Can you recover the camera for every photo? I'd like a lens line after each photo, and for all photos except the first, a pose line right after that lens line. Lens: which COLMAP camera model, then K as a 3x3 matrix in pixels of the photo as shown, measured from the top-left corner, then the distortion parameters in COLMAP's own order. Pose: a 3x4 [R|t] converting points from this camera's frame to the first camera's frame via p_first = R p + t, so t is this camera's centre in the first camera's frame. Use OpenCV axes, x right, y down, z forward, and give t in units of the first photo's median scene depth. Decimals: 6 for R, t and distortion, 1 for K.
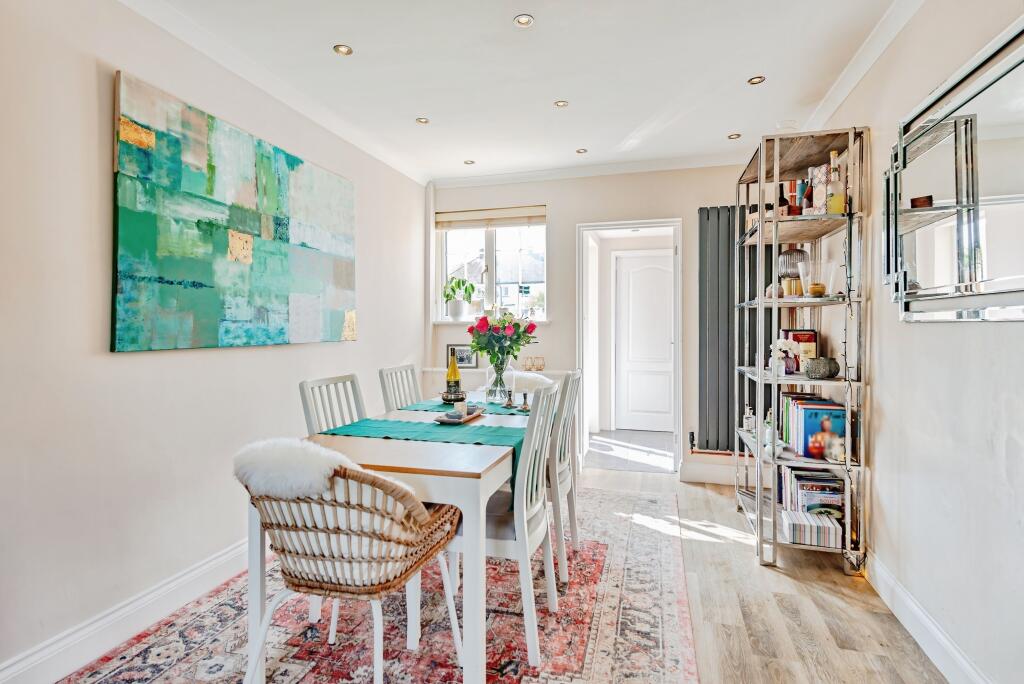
lens RADIAL K [[523.2, 0, 508.0], [0, 523.2, 327.7], [0, 0, 1]] dist [0.002781, -0.002629]
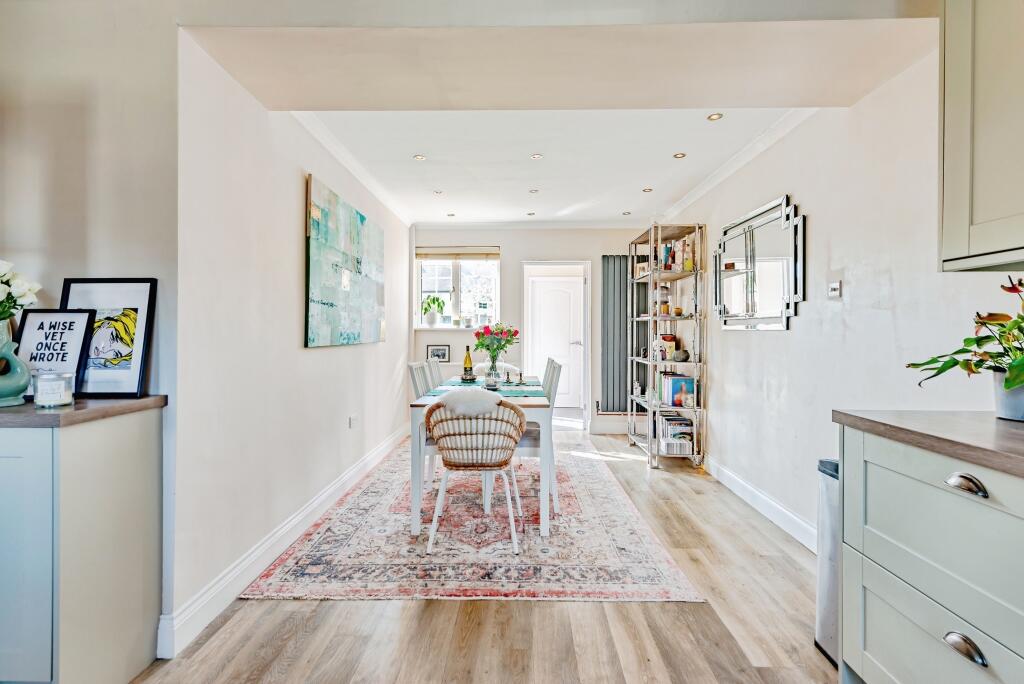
lens RADIAL K [[464.7, 0, 509.4], [0, 464.7, 331.7], [0, 0, 1]] dist [0.002399, 0.000495]
pose [[0.969685, 0.002481, 0.244347, -0.337277], [-0.002030, 0.999996, -0.002097, -0.000333], [-0.244351, 0.001537, 0.969686, -0.371373]]
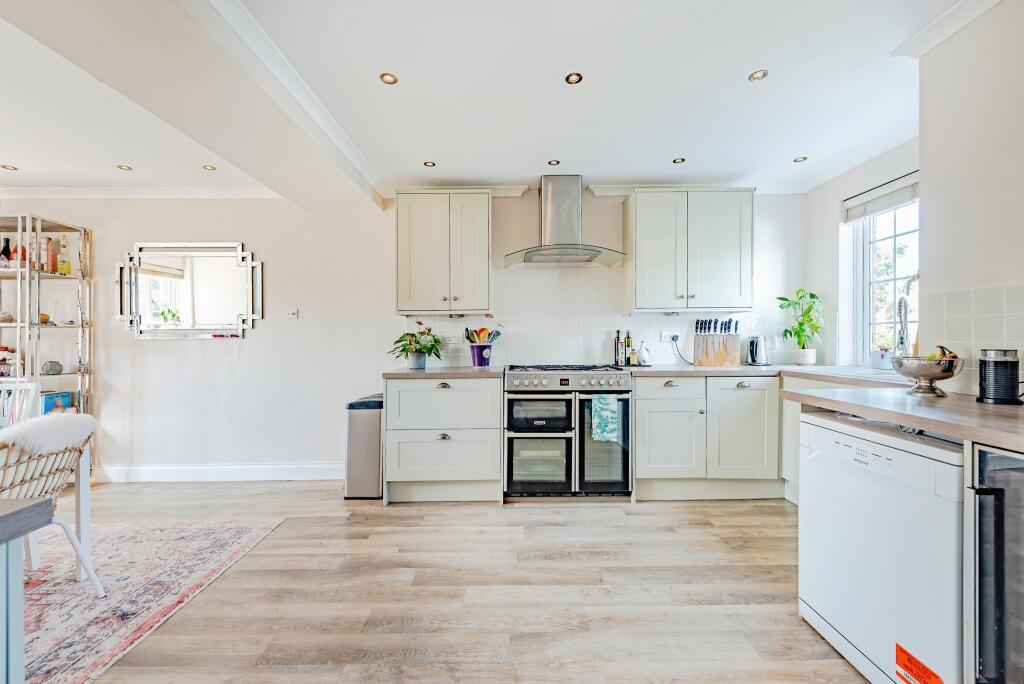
lens RADIAL K [[405.7, 0, 507.7], [0, 405.7, 339.5], [0, 0, 1]] dist [-0.000363, -0.000227]
pose [[-0.277202, 0.006639, 0.960789, -0.926150], [0.010717, 0.999935, -0.003818, 0.009842], [-0.960752, 0.009238, -0.277255, 0.026061]]
